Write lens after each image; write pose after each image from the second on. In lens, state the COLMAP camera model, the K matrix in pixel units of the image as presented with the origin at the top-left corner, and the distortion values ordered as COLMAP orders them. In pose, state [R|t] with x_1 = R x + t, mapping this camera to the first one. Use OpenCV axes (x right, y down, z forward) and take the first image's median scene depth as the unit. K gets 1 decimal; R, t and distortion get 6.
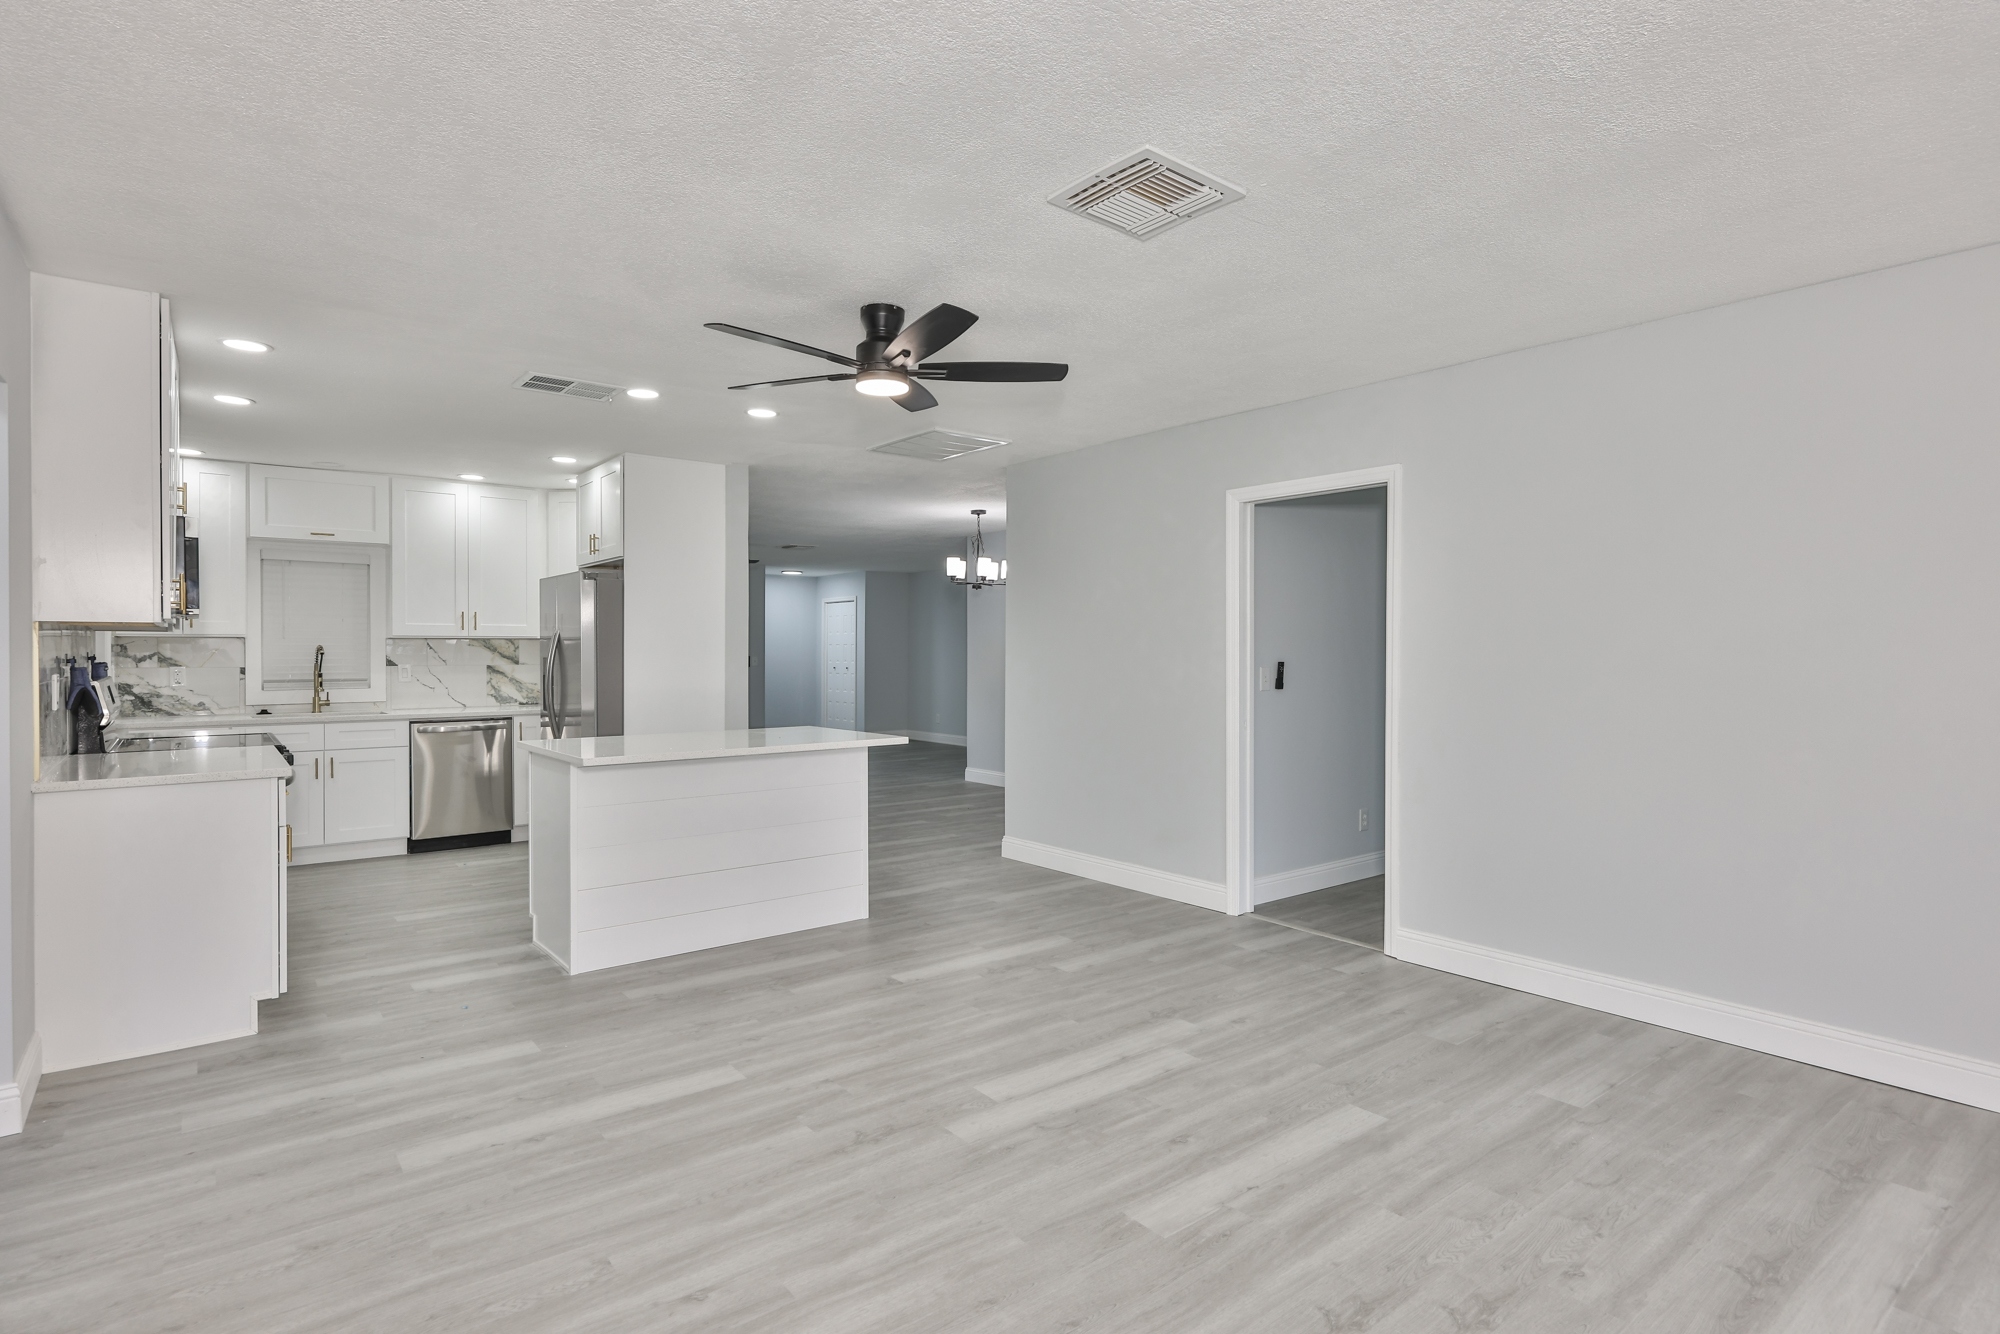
lens RADIAL K [[1021.2, 0, 1004.8], [0, 1021.2, 657.1], [0, 0, 1]] dist [-0.001376, 0.003170]
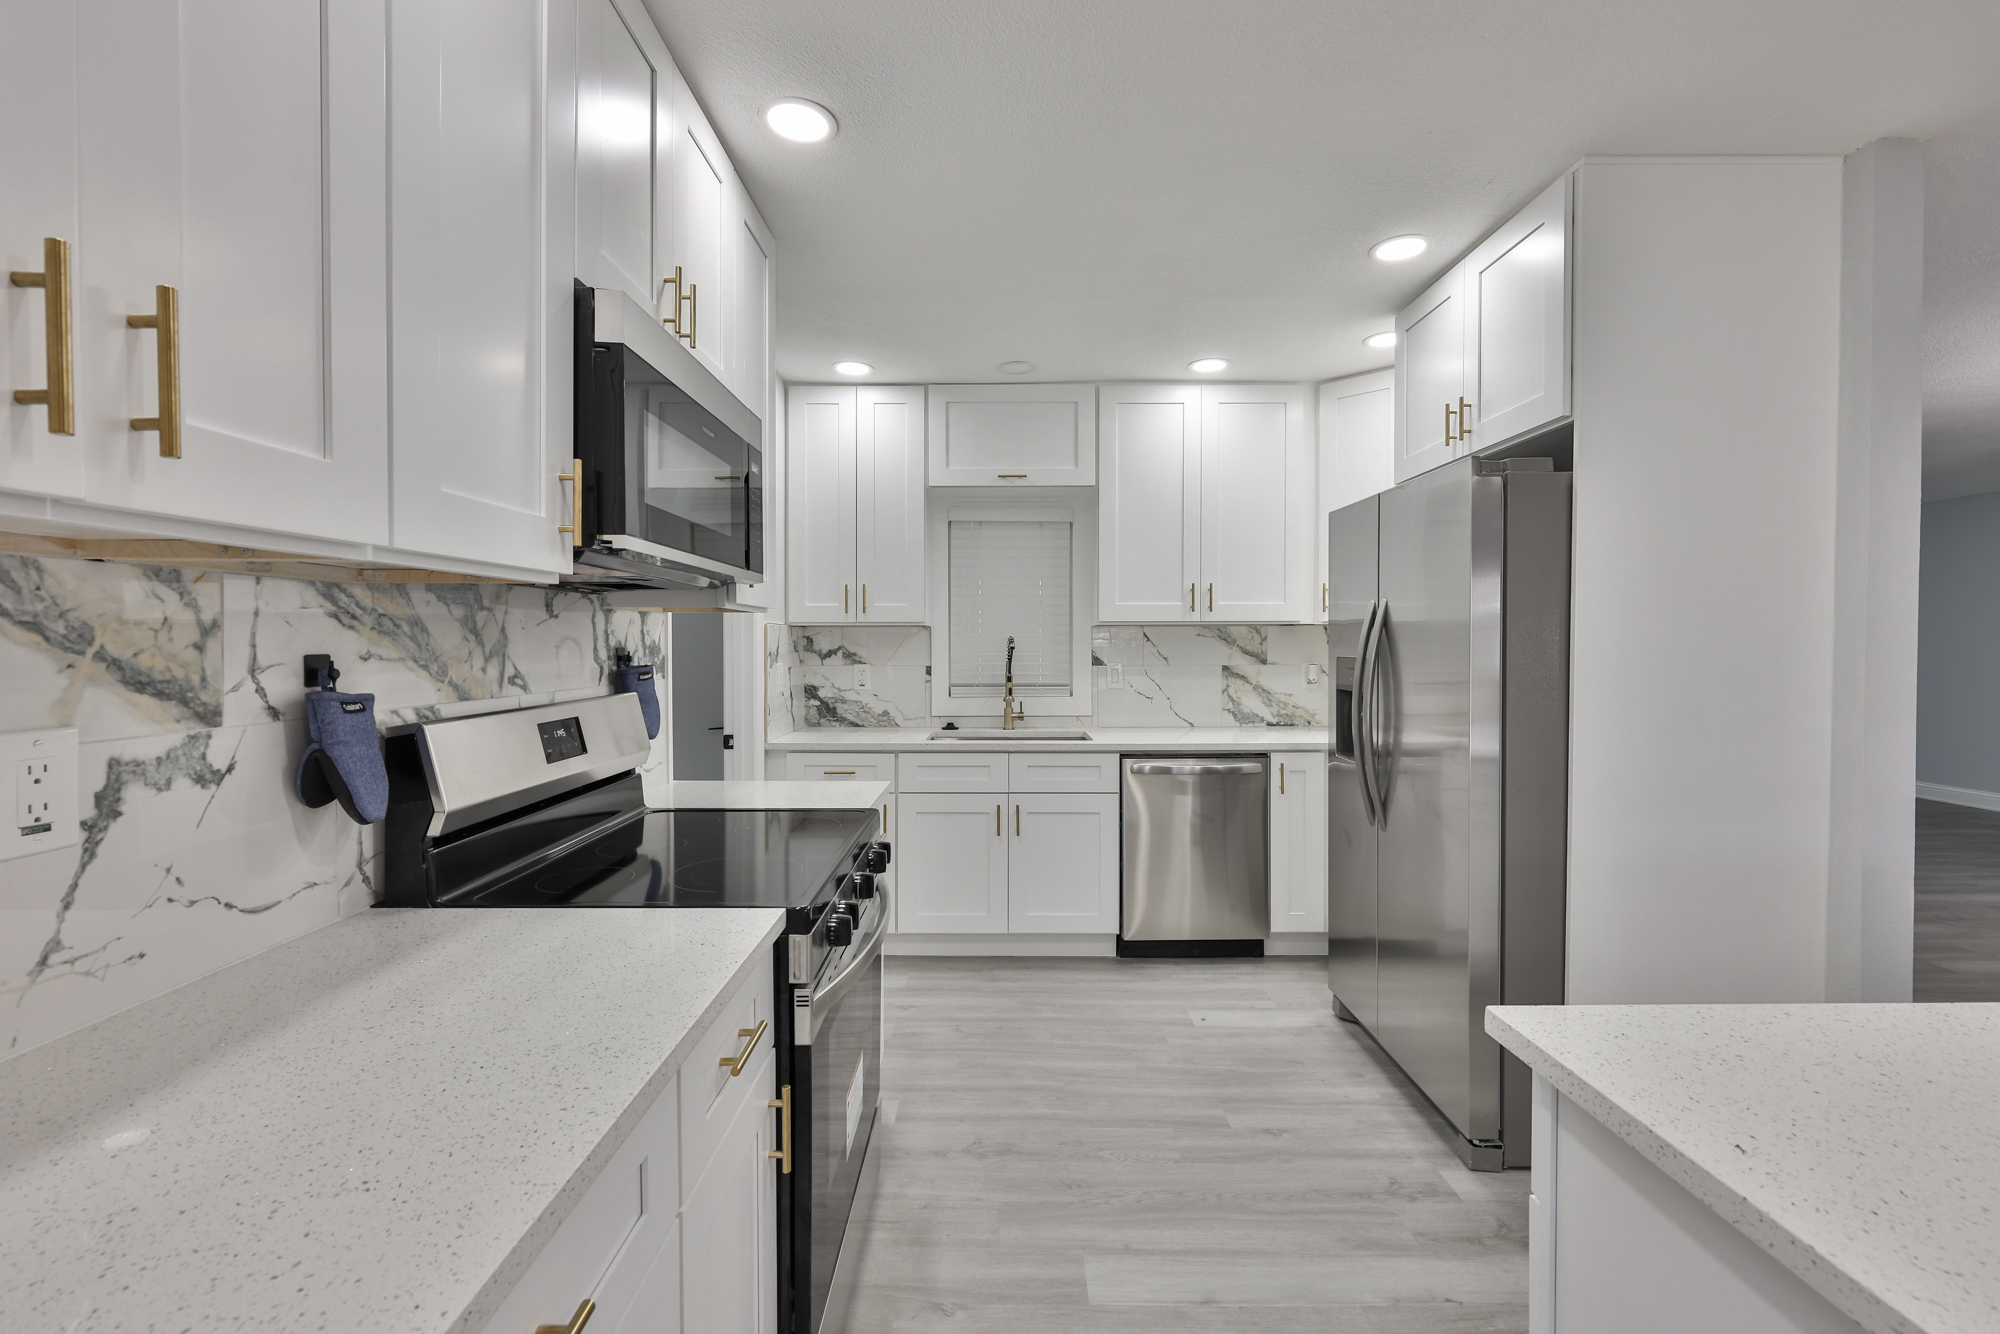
lens RADIAL K [[845.1, 0, 1000.7], [0, 845.1, 656.8], [0, 0, 1]] dist [-0.002741, 0.000391]
pose [[0.782178, 0.008406, -0.622998, -0.326389], [-0.002043, 0.999938, 0.010928, -0.003795], [0.623052, -0.007275, 0.782147, 0.563815]]
